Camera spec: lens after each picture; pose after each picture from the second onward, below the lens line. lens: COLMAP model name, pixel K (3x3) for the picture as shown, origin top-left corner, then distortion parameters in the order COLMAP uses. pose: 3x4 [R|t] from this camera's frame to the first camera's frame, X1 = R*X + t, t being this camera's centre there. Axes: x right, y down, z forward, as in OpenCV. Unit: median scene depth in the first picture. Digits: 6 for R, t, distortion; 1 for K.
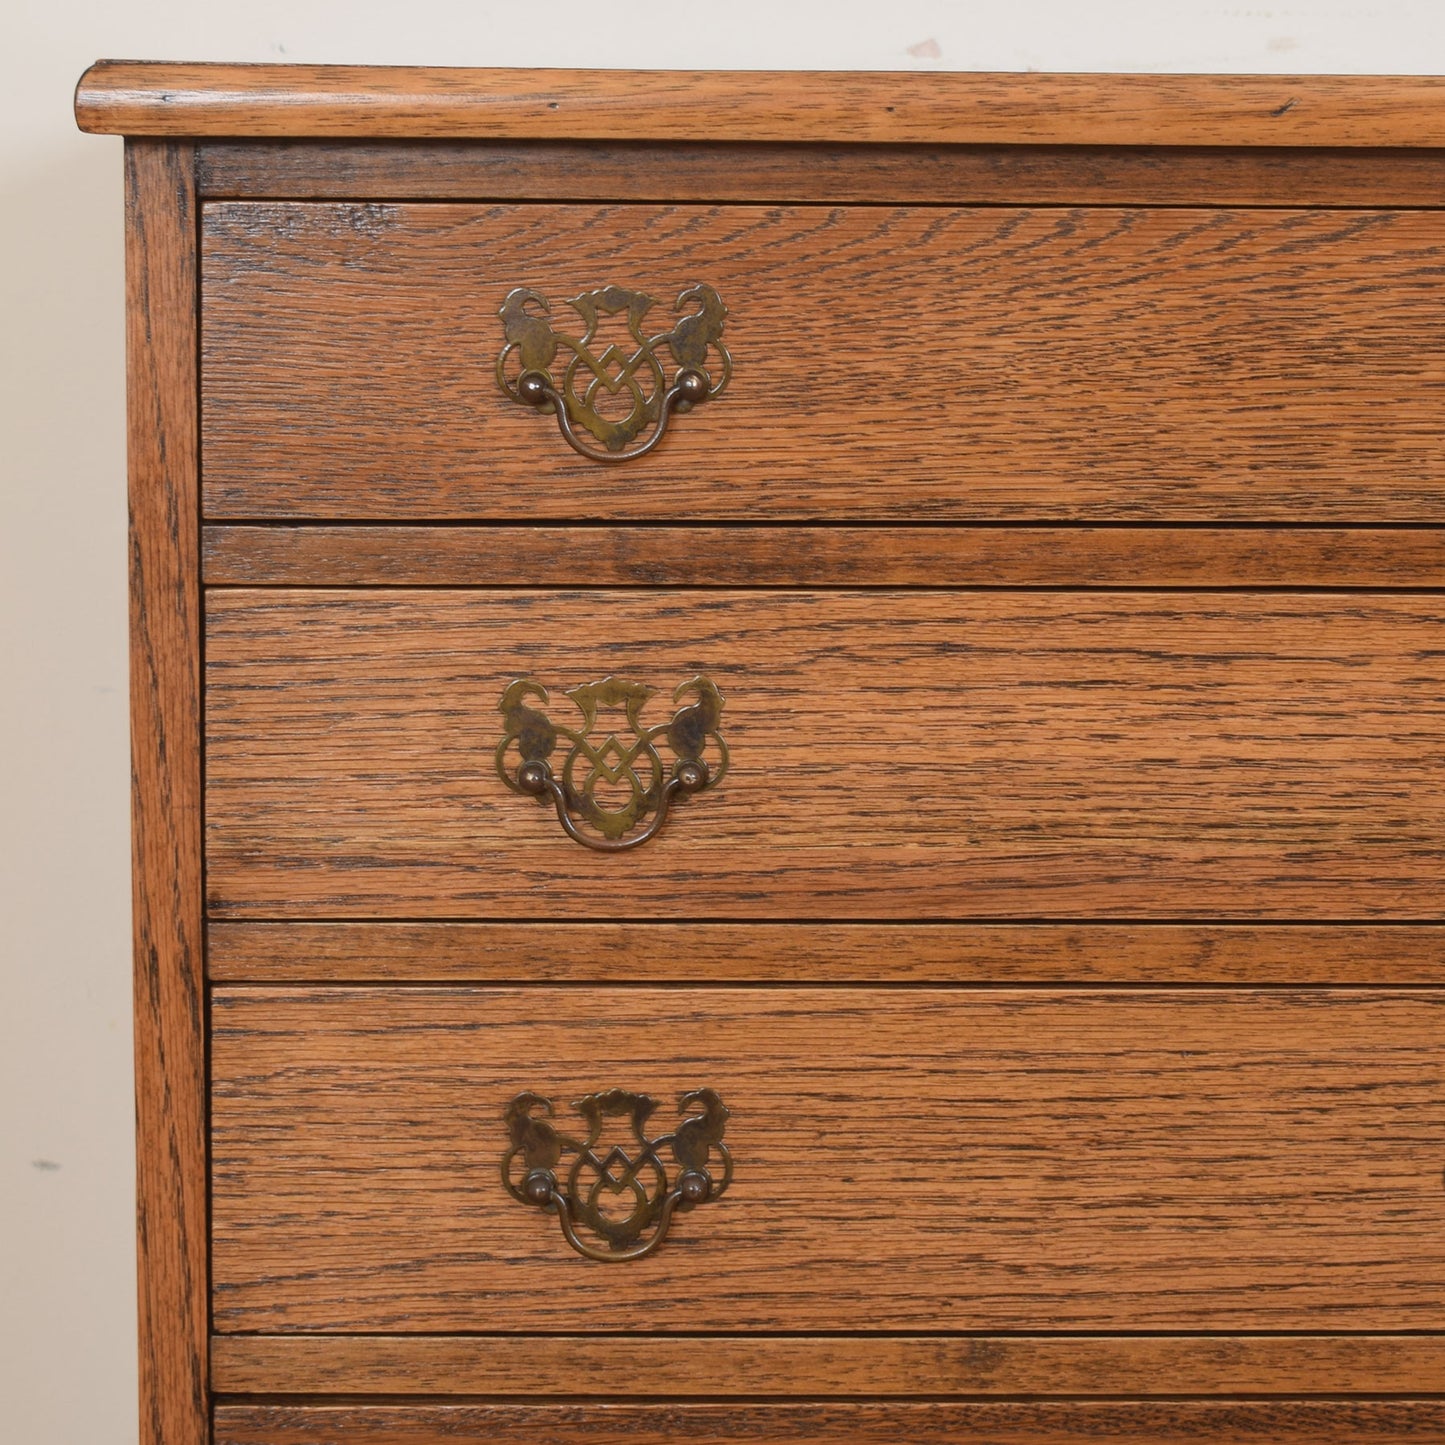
lens RADIAL K [[3872.4, 0, 788.0], [0, 3872.4, 525.4], [0, 0, 1]] dist [-0.011424, -0.124616]
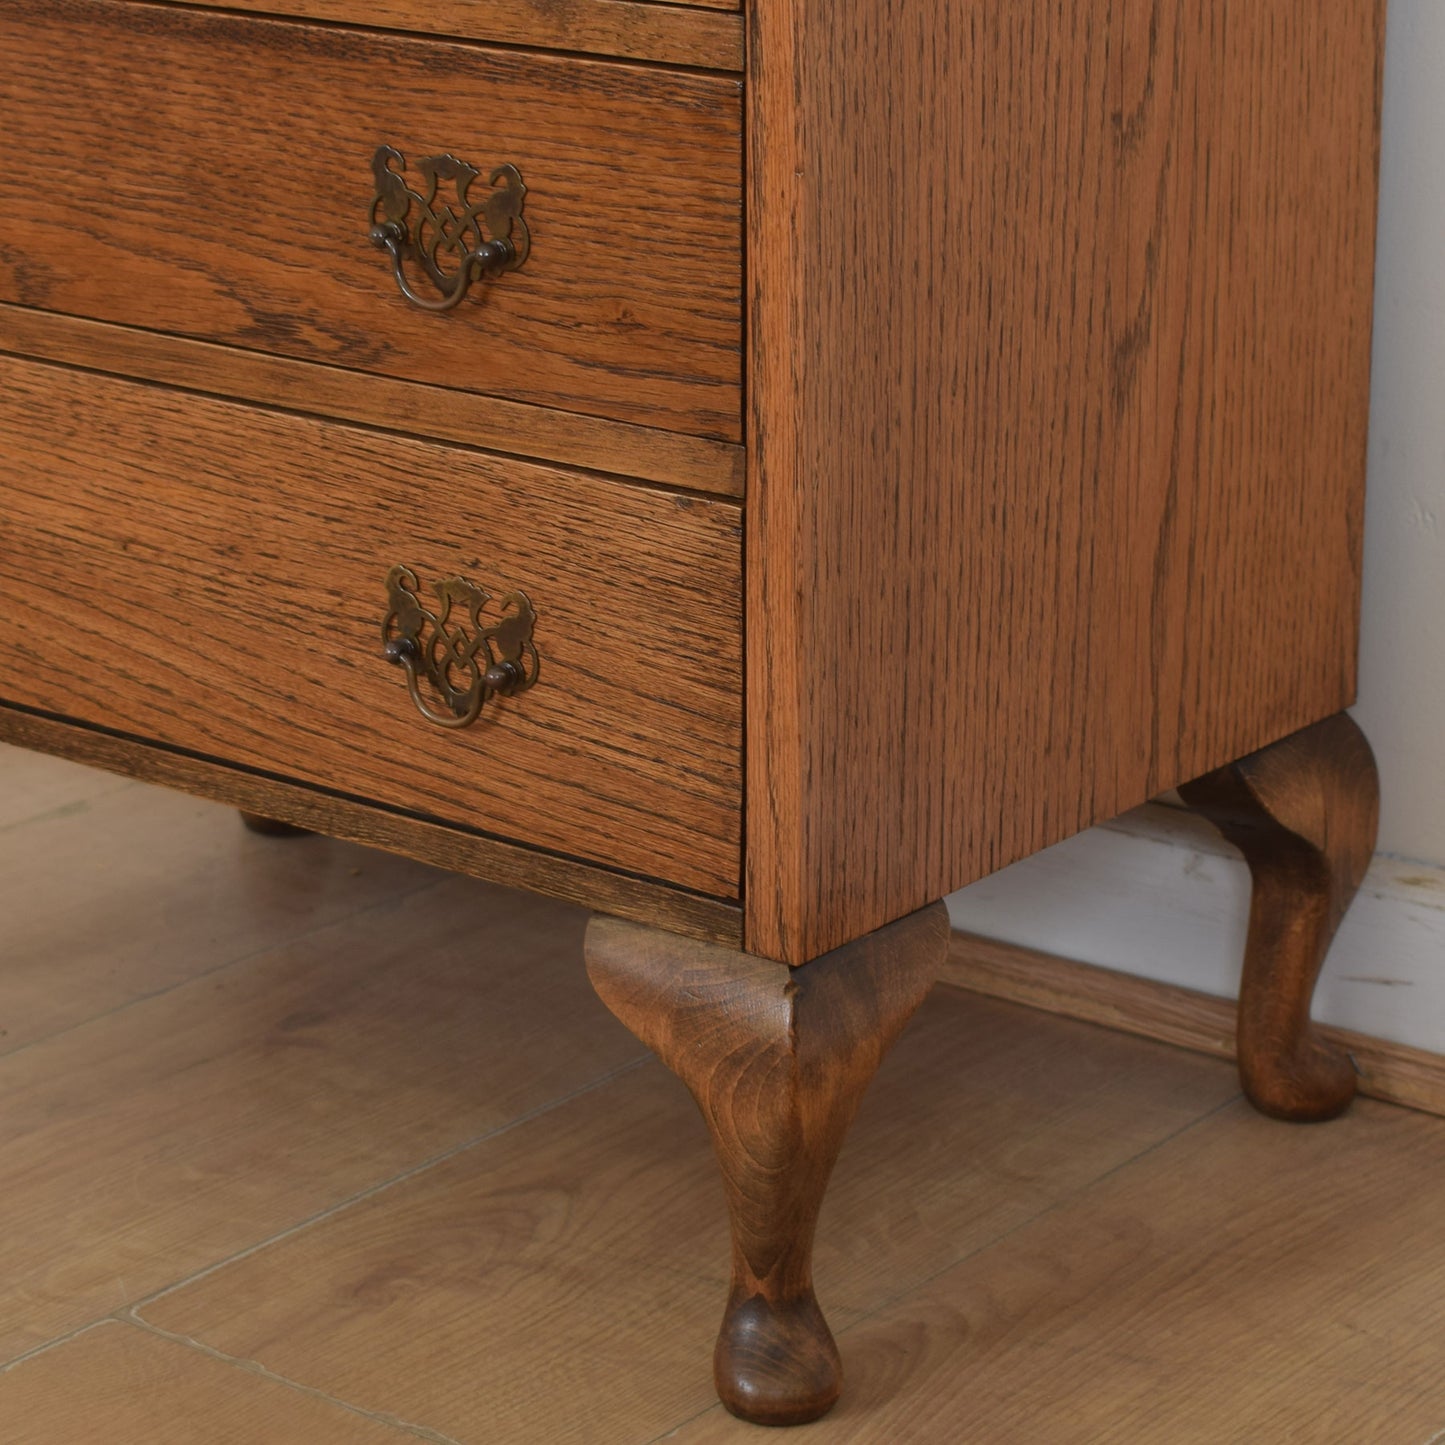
lens RADIAL K [[4295.5, 0, 784.0], [0, 4295.5, 720.9], [0, 0, 1]] dist [-0.007643, -0.541543]
pose [[0.782418, 0.190051, -0.593045, 1.022388], [-0.044302, 0.966869, 0.251401, 0.107605], [0.621175, -0.170427, 0.764916, 0.125802]]
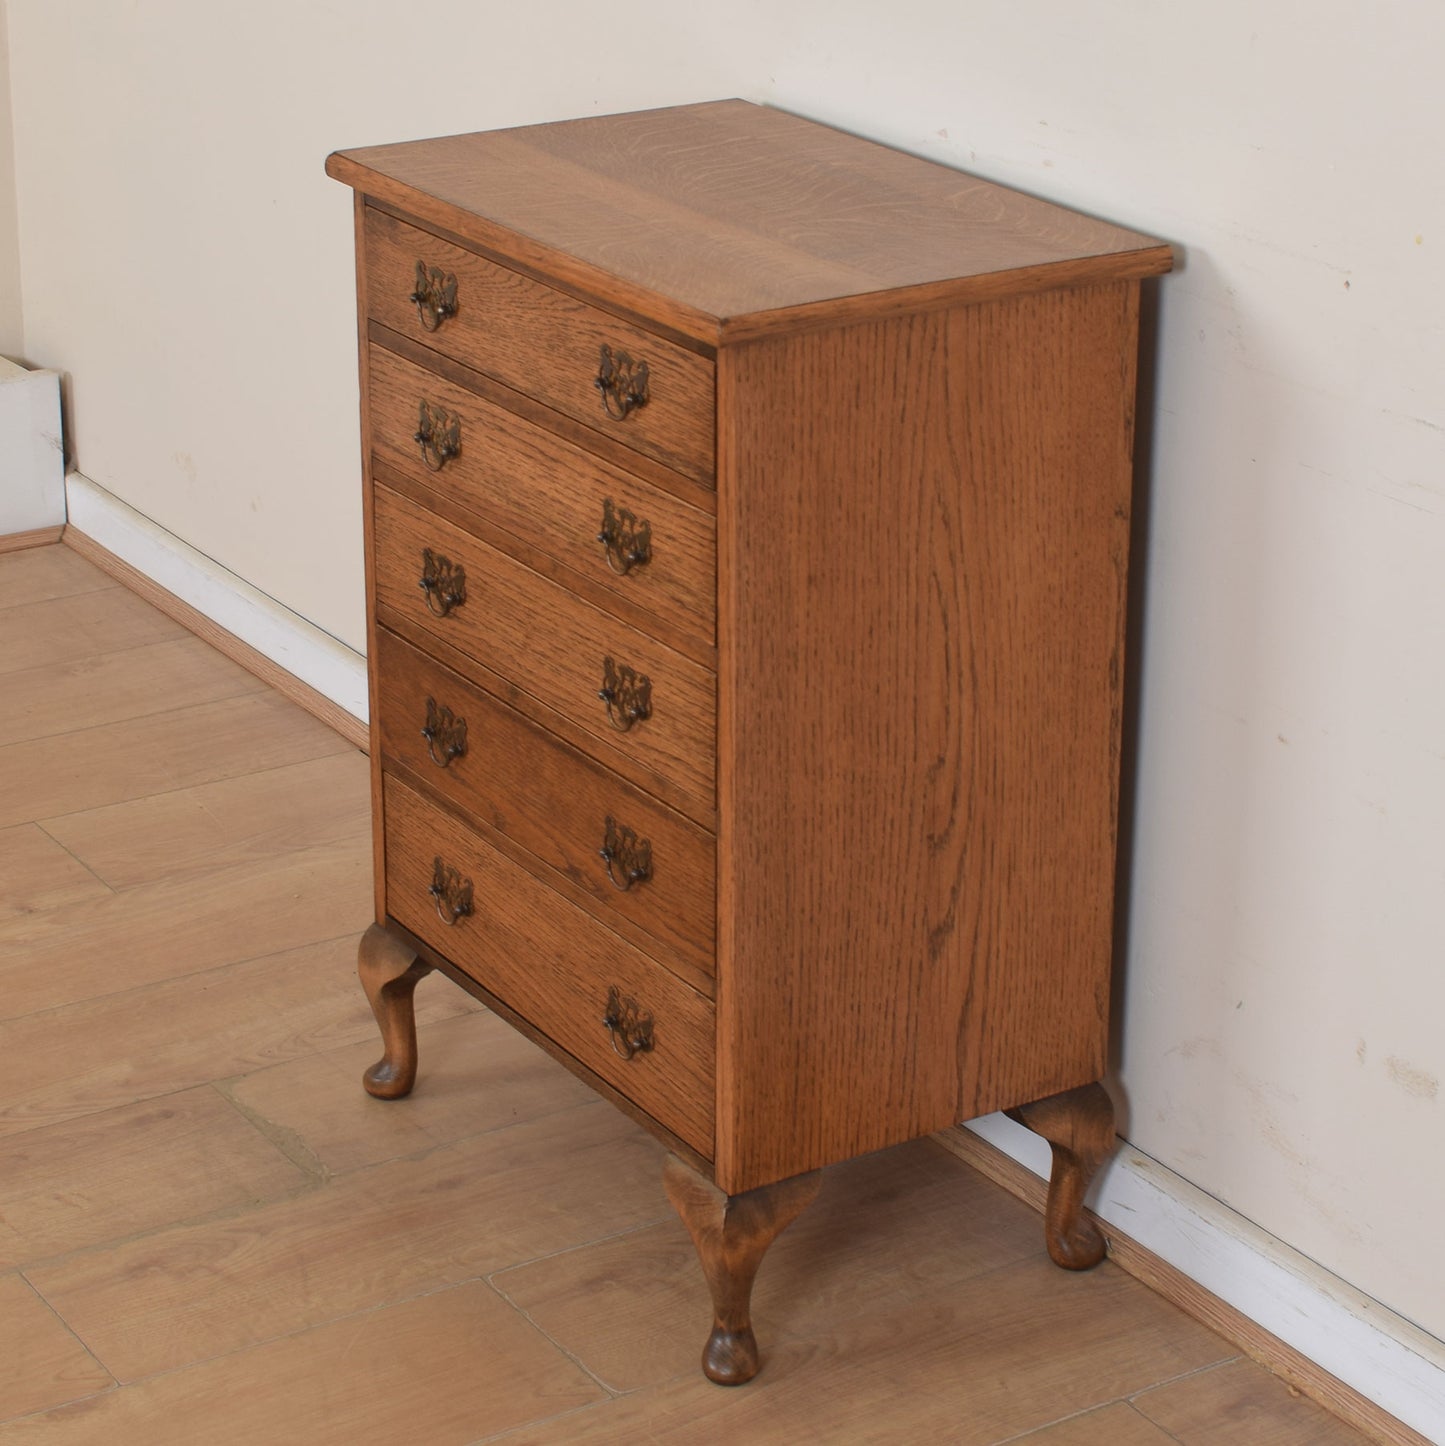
lens RADIAL K [[3629.6, 0, 752.8], [0, 3629.6, 532.3], [0, 0, 1]] dist [-0.038762, -0.504868]
pose [[0.530973, 0.275242, -0.801442, 2.097643], [-0.067549, 0.956517, 0.283747, -0.603514], [0.844692, -0.096526, 0.526477, -0.146466]]
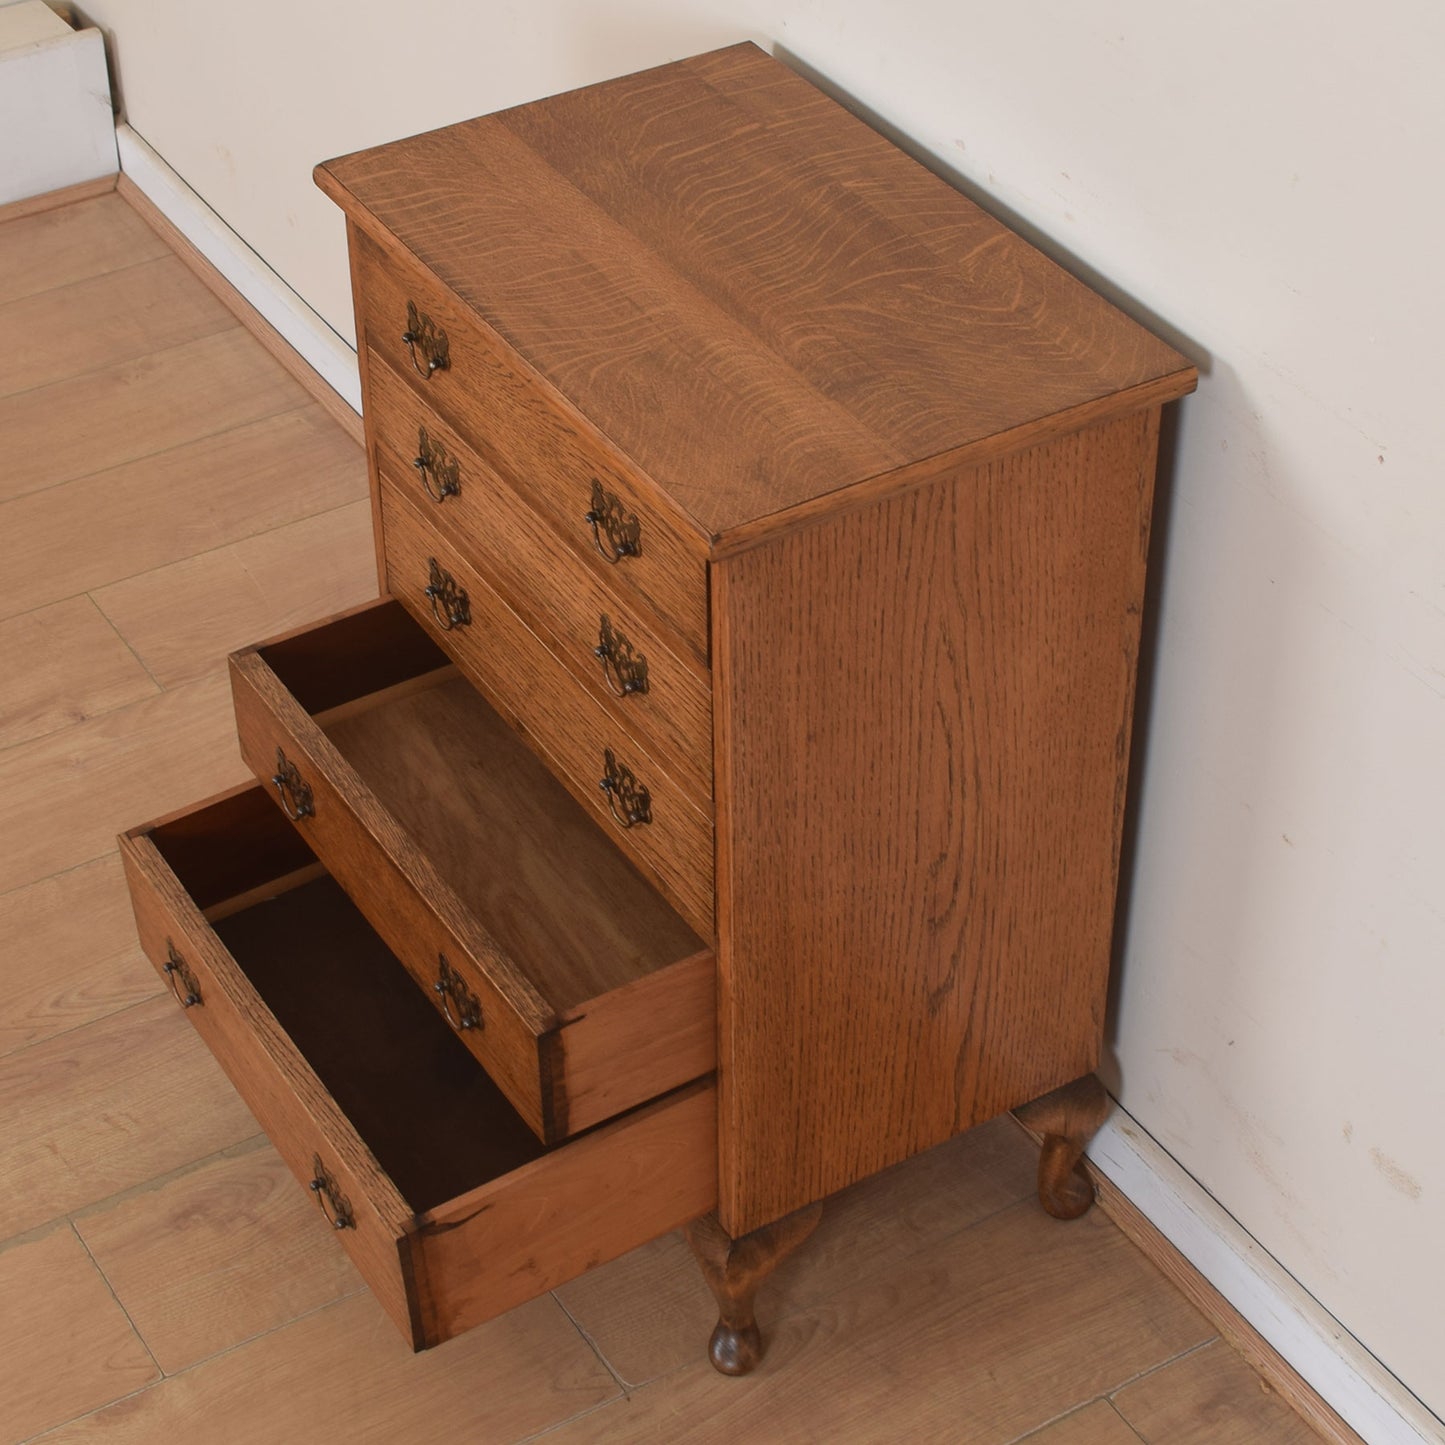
lens RADIAL K [[3137.8, 0, 750.1], [0, 3137.8, 644.4], [0, 0, 1]] dist [-0.077099, -0.194506]
pose [[0.513610, 0.517333, -0.684522, 1.572186], [-0.060157, 0.817538, 0.572724, -1.067800], [0.855912, -0.252978, 0.451017, 0.193465]]
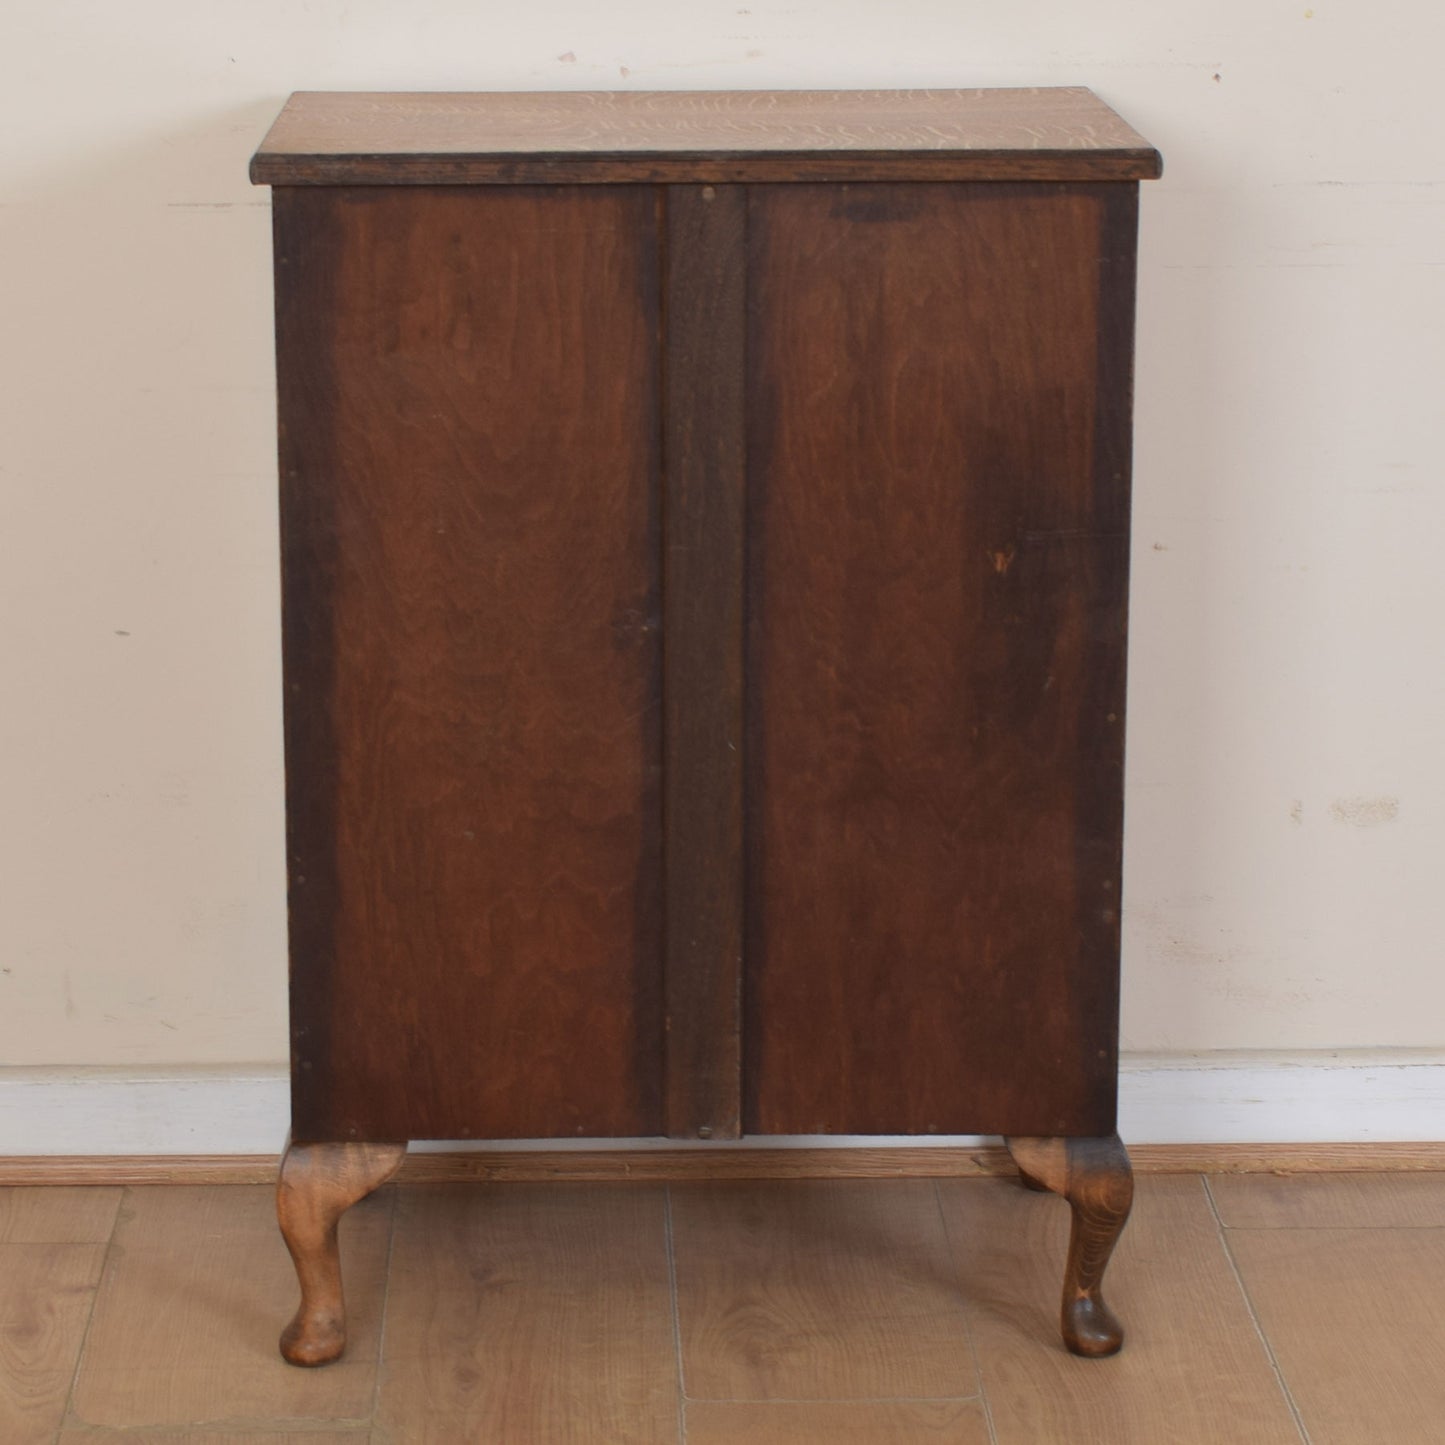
lens RADIAL K [[4423.9, 0, 722.5], [0, 4423.9, 722.5], [0, 0, 1]] dist [-0.030581, -1.004870]
pose [[0.999960, -0.004184, 0.007909, 0.122296], [0.002677, 0.983335, 0.181783, -0.251949], [-0.008537, -0.181754, 0.983307, -1.535762]]
